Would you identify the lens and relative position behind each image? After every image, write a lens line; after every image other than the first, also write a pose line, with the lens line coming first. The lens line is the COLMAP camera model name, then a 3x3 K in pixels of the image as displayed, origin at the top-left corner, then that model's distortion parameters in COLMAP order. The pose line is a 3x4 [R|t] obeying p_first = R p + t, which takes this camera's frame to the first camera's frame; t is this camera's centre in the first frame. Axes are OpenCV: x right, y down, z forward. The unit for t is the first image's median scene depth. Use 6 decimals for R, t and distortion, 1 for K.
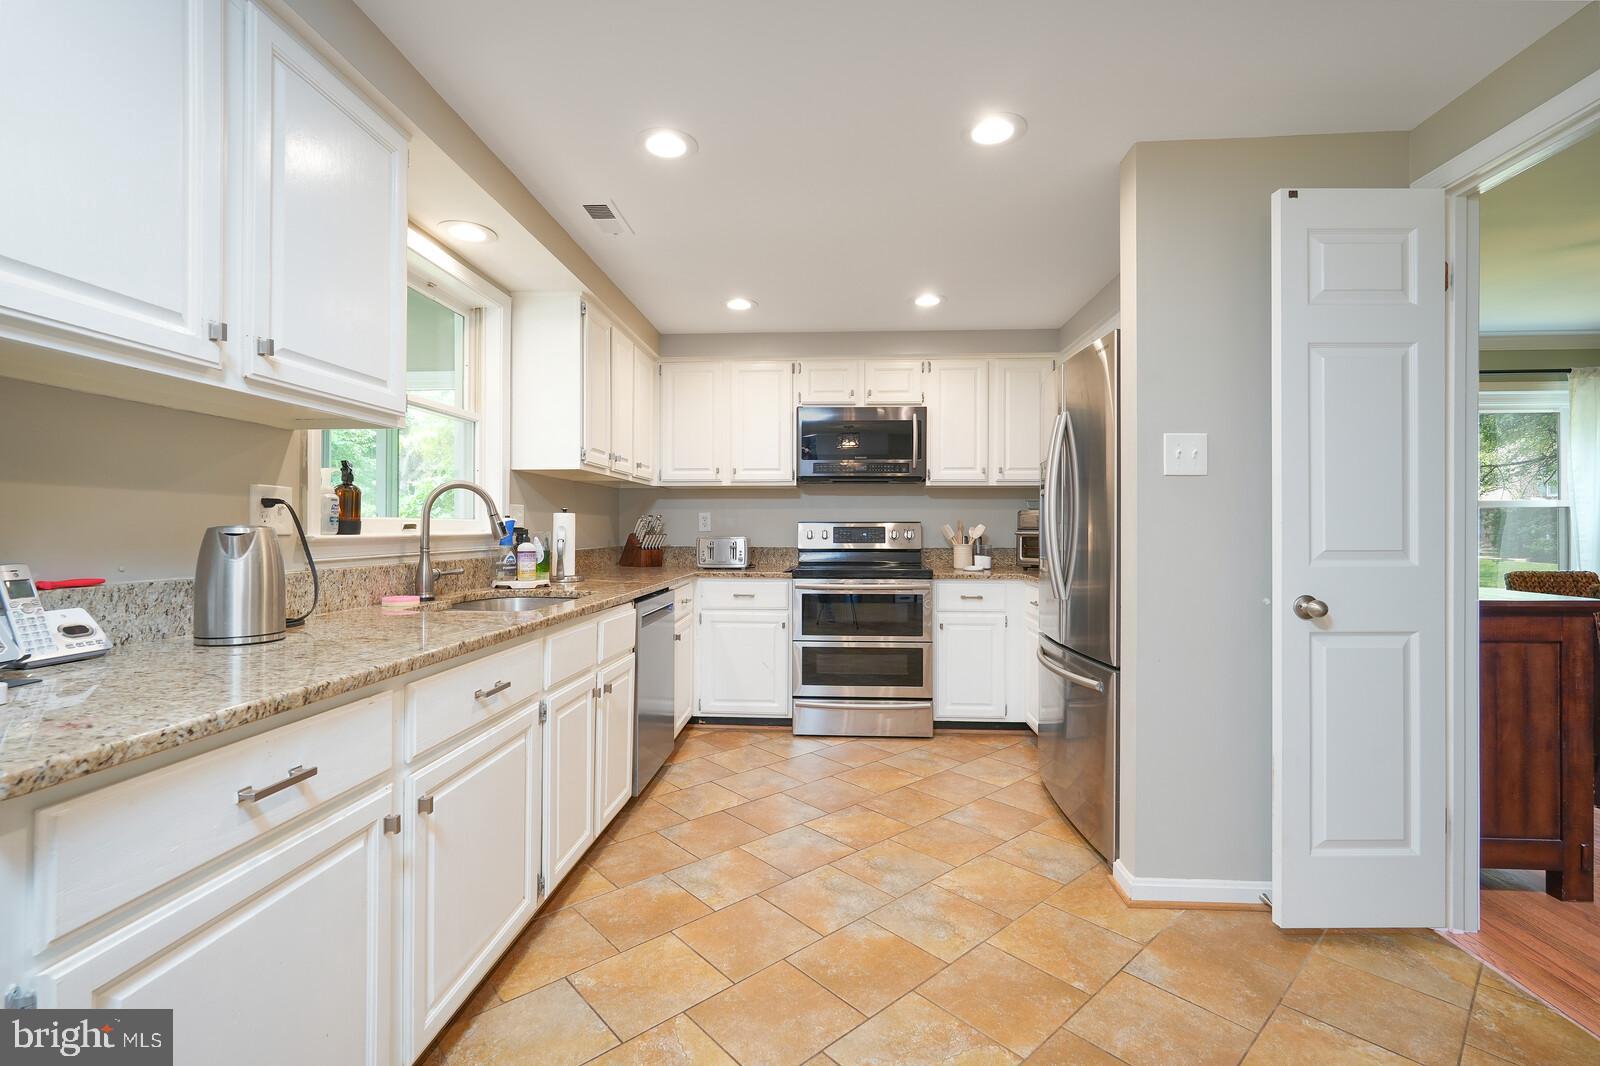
lens RADIAL K [[721.4, 0, 812.6], [0, 721.4, 529.4], [0, 0, 1]] dist [-0.009289, 0.005095]
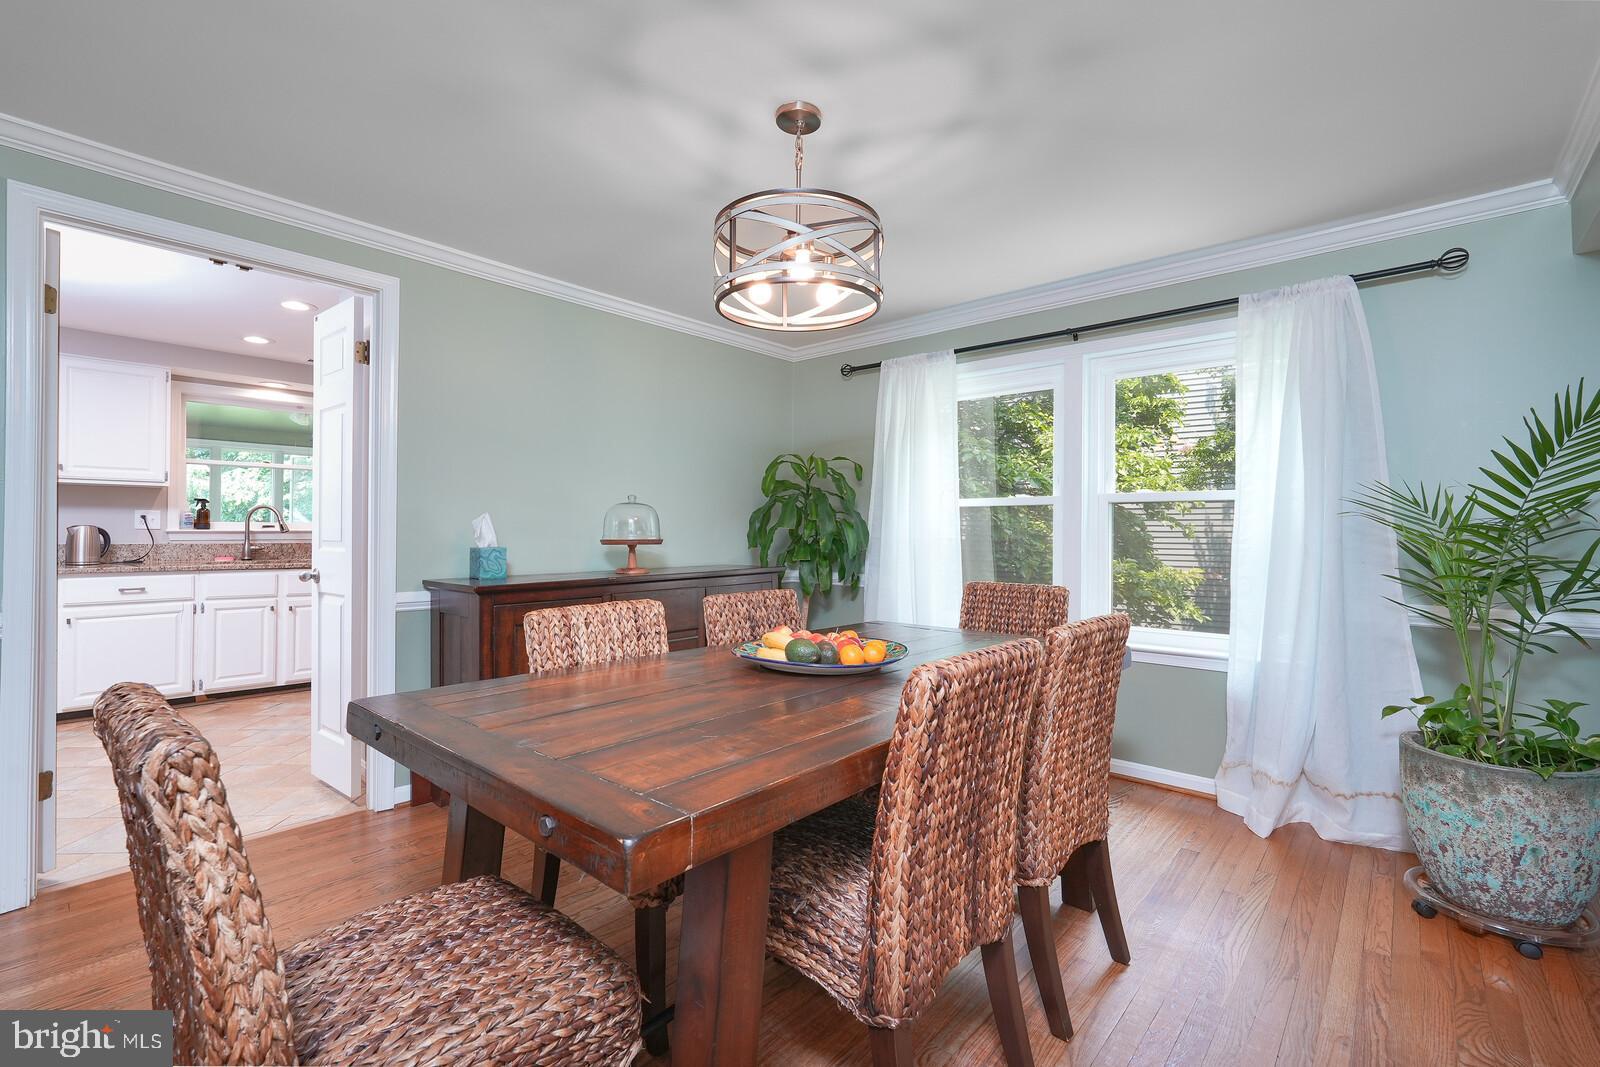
lens RADIAL K [[721.4, 0, 809.8], [0, 721.4, 524.2], [0, 0, 1]] dist [-0.009289, 0.005095]
pose [[0.771178, -0.005519, -0.636595, 2.045466], [-0.002459, 0.999929, -0.011649, 0.010040], [0.636614, 0.010549, 0.771110, 0.383733]]
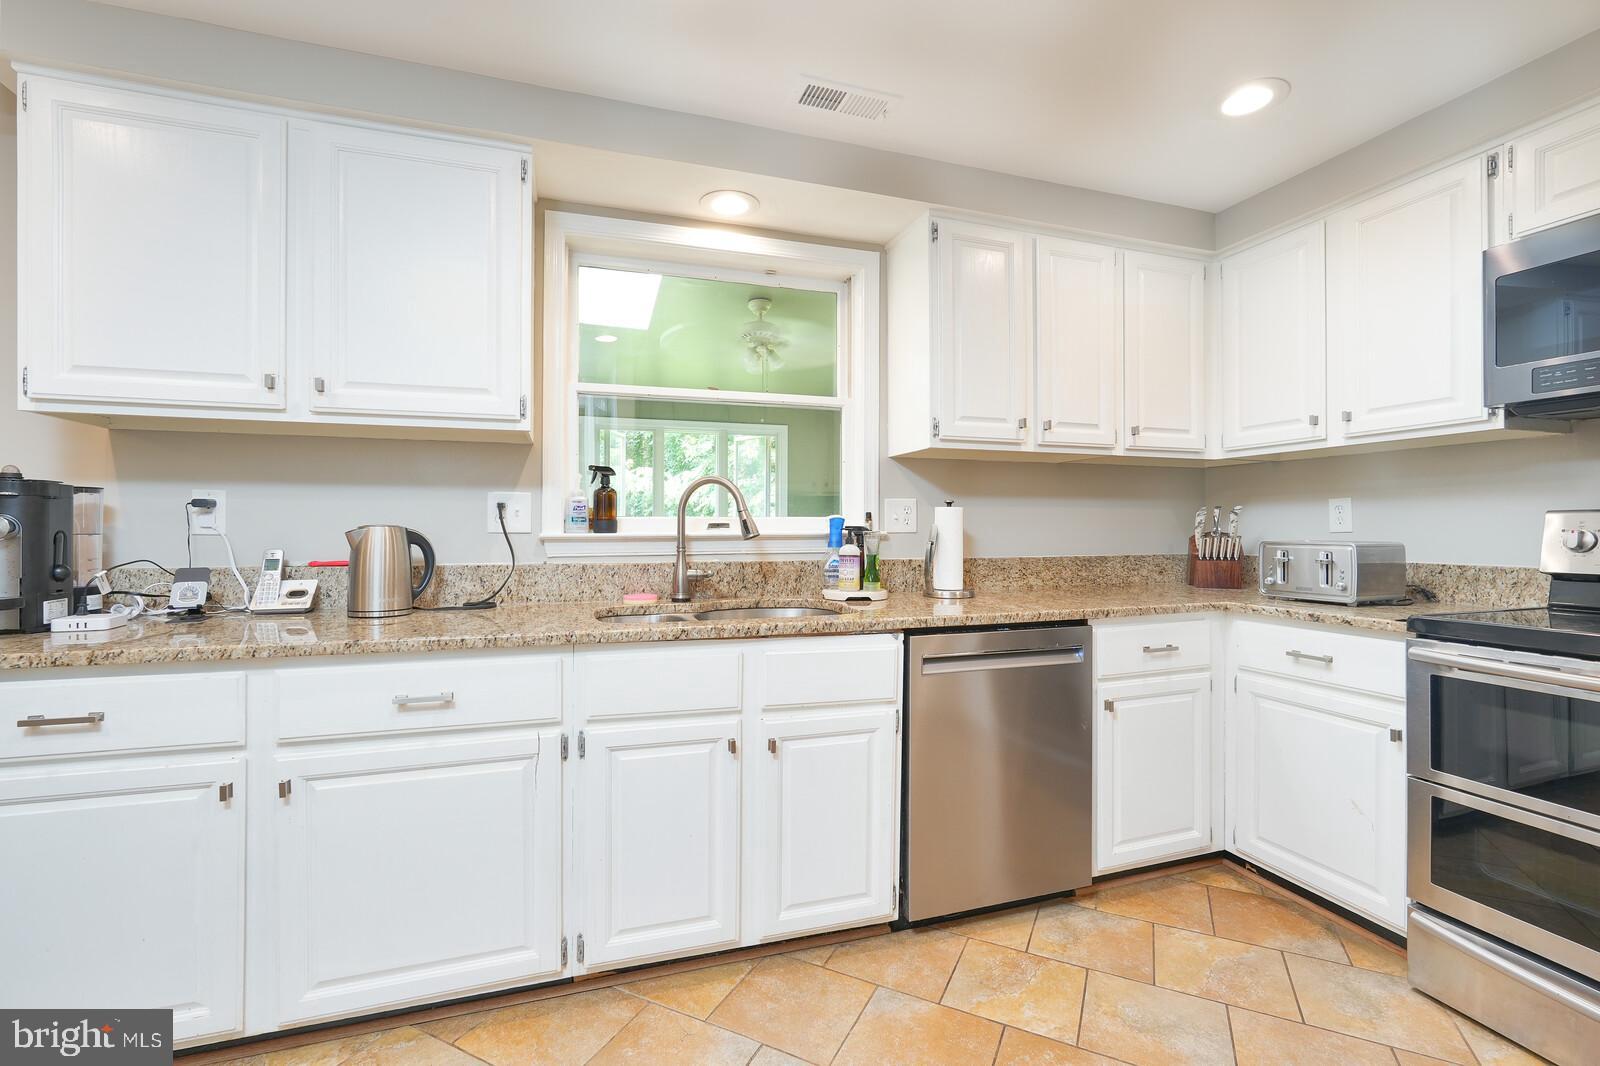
lens RADIAL K [[721.4, 0, 801.1], [0, 721.4, 527.6], [0, 0, 1]] dist [-0.009289, 0.005095]
pose [[0.351466, -0.004432, -0.936190, 0.409255], [0.000542, 0.999990, -0.004531, 0.003310], [0.936201, 0.001085, 0.351465, 0.765117]]
